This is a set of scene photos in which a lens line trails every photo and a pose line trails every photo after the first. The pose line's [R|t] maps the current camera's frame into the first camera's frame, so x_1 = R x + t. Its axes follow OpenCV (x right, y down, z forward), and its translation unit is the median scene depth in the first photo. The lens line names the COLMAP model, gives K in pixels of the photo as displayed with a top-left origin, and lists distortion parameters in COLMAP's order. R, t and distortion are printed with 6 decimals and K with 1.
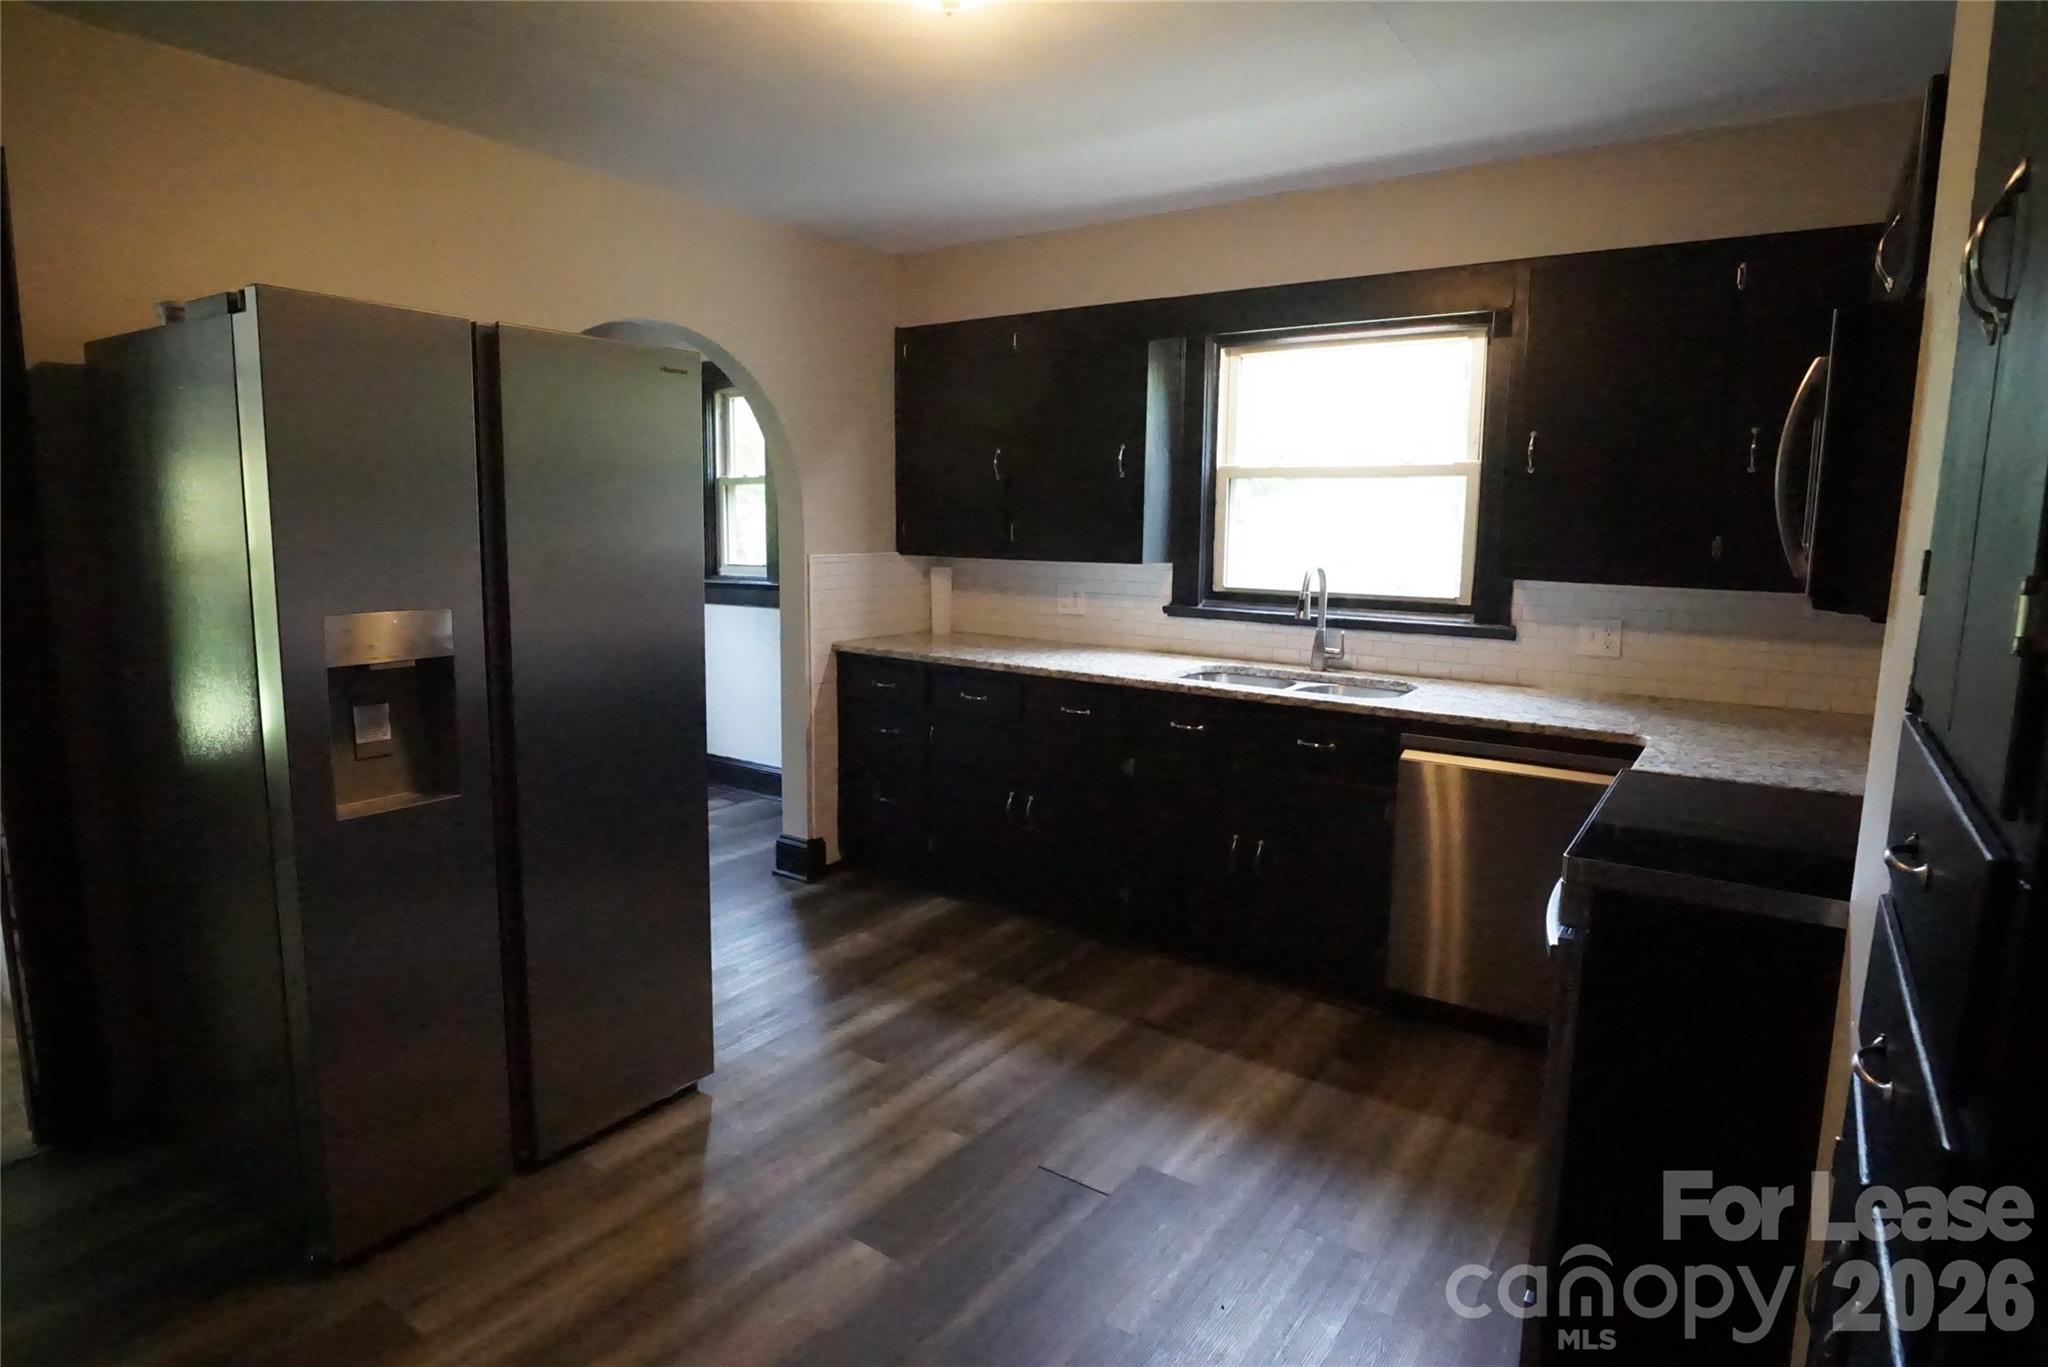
lens RADIAL K [[1113.1, 0, 1025.1], [0, 1113.1, 677.0], [0, 0, 1]] dist [-0.001345, 0.000097]
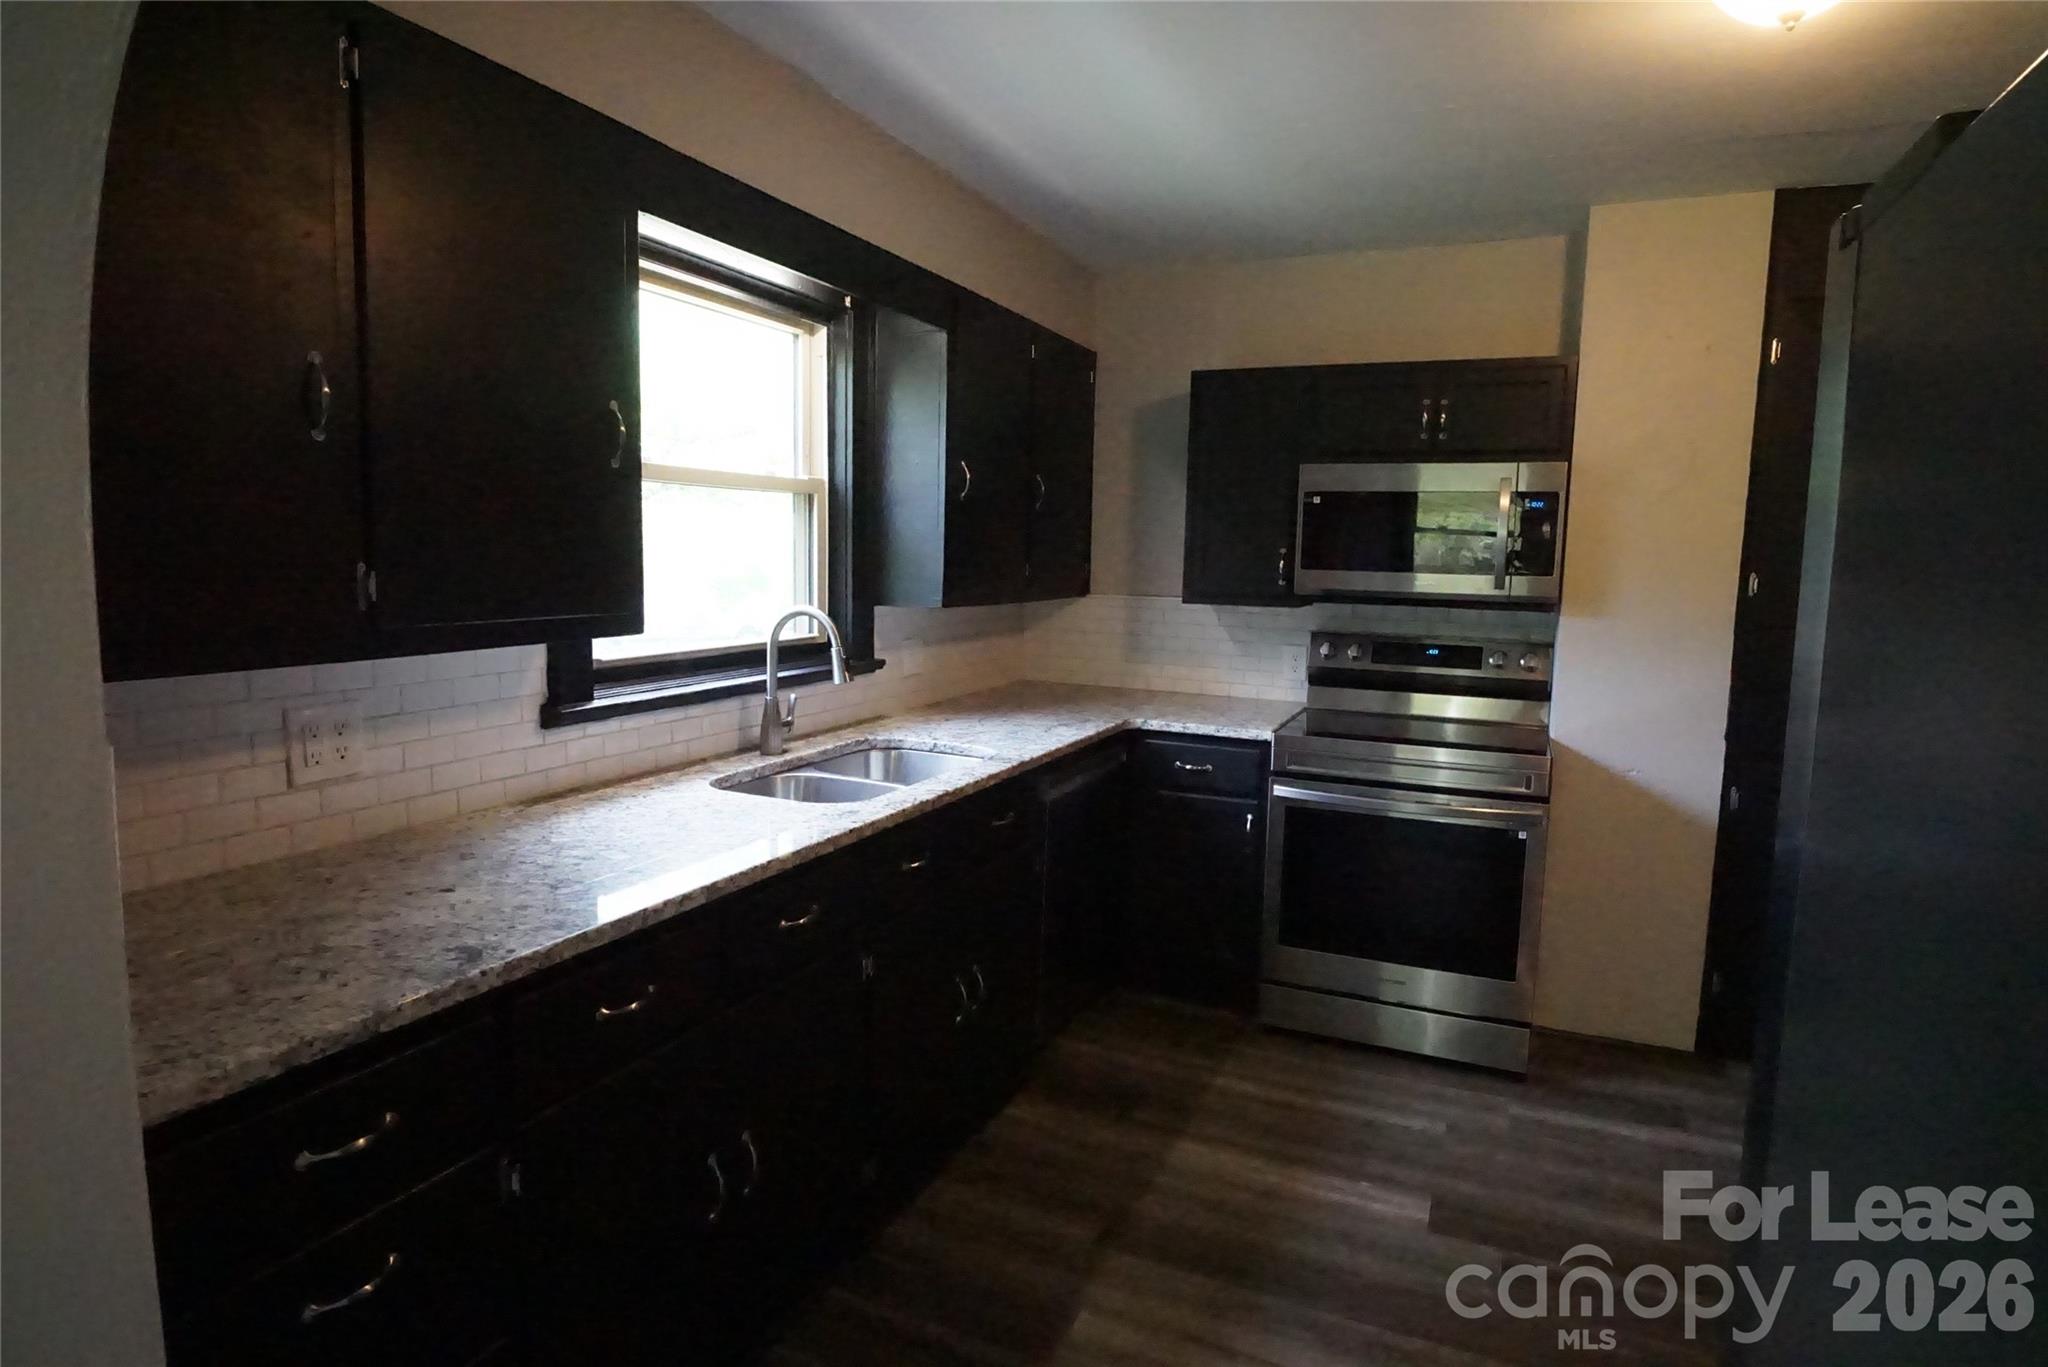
lens RADIAL K [[1113.1, 0, 1025.1], [0, 1113.1, 677.0], [0, 0, 1]] dist [-0.001345, 0.000097]
pose [[-0.180210, -0.138963, 0.973763, -0.344873], [0.114871, 0.980223, 0.161143, -0.112282], [-0.976898, 0.140896, -0.160683, 0.703372]]
